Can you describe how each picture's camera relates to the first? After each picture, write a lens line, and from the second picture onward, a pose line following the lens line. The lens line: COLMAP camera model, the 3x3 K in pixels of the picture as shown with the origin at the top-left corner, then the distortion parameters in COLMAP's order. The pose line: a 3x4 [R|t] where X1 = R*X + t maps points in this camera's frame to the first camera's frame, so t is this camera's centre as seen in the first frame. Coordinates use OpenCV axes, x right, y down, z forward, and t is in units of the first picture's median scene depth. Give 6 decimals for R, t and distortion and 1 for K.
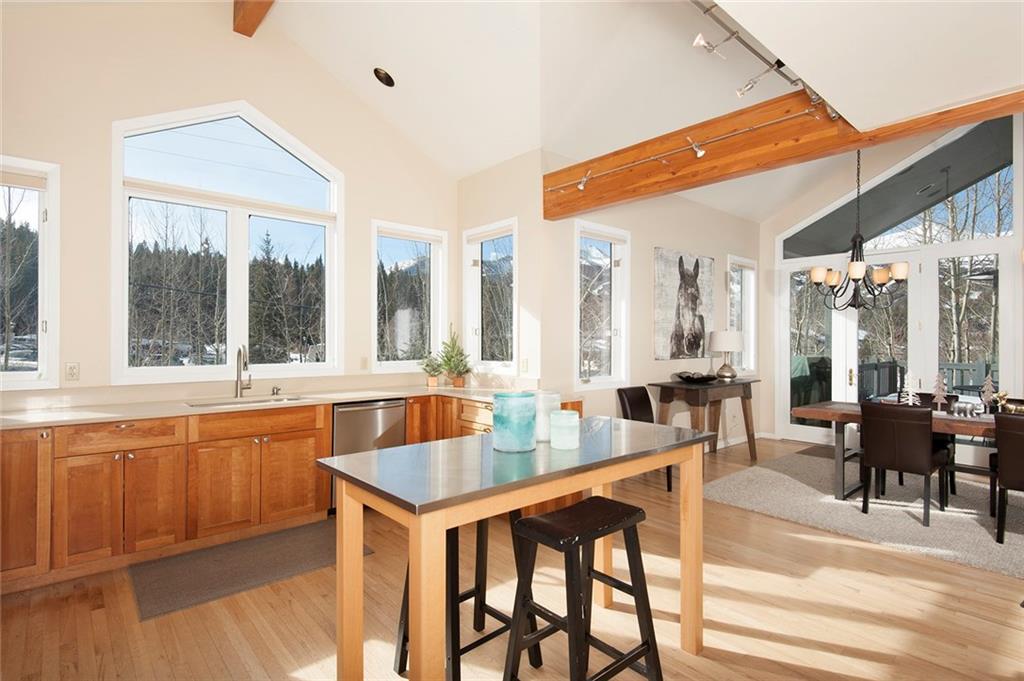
lens RADIAL K [[513.8, 0, 508.4], [0, 513.8, 331.7], [0, 0, 1]] dist [0.017499, 0.000194]
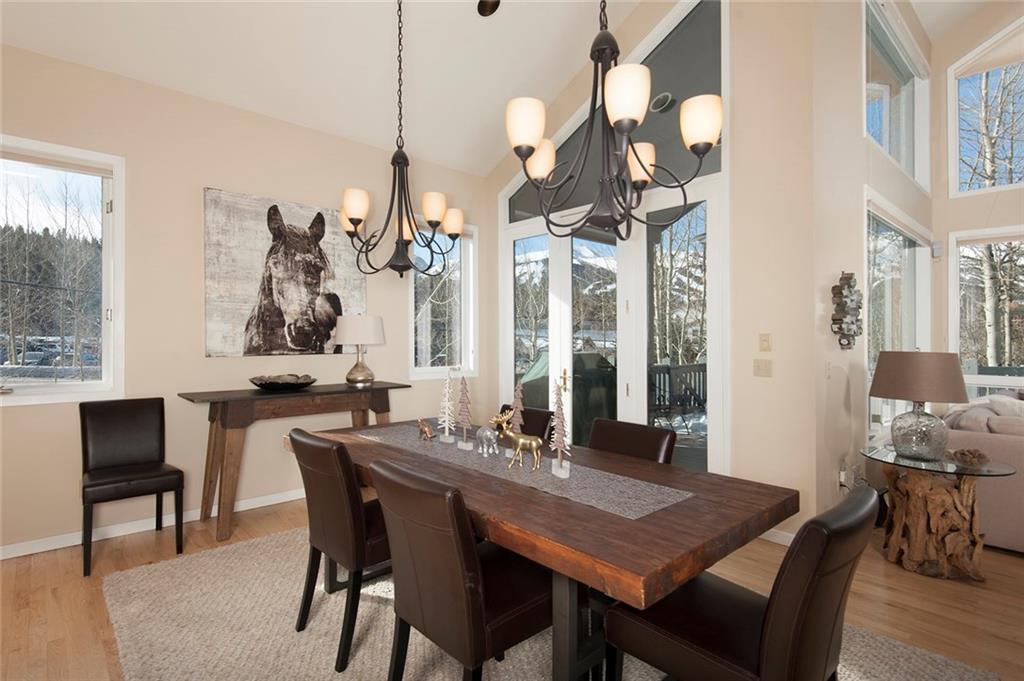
lens RADIAL K [[513.8, 0, 511.9], [0, 513.8, 340.8], [0, 0, 1]] dist [0.017499, 0.000194]
pose [[0.999938, -0.001872, 0.010940, 0.626254], [0.001682, 0.999848, 0.017330, 0.021148], [-0.010971, -0.017310, 0.999790, 0.299226]]
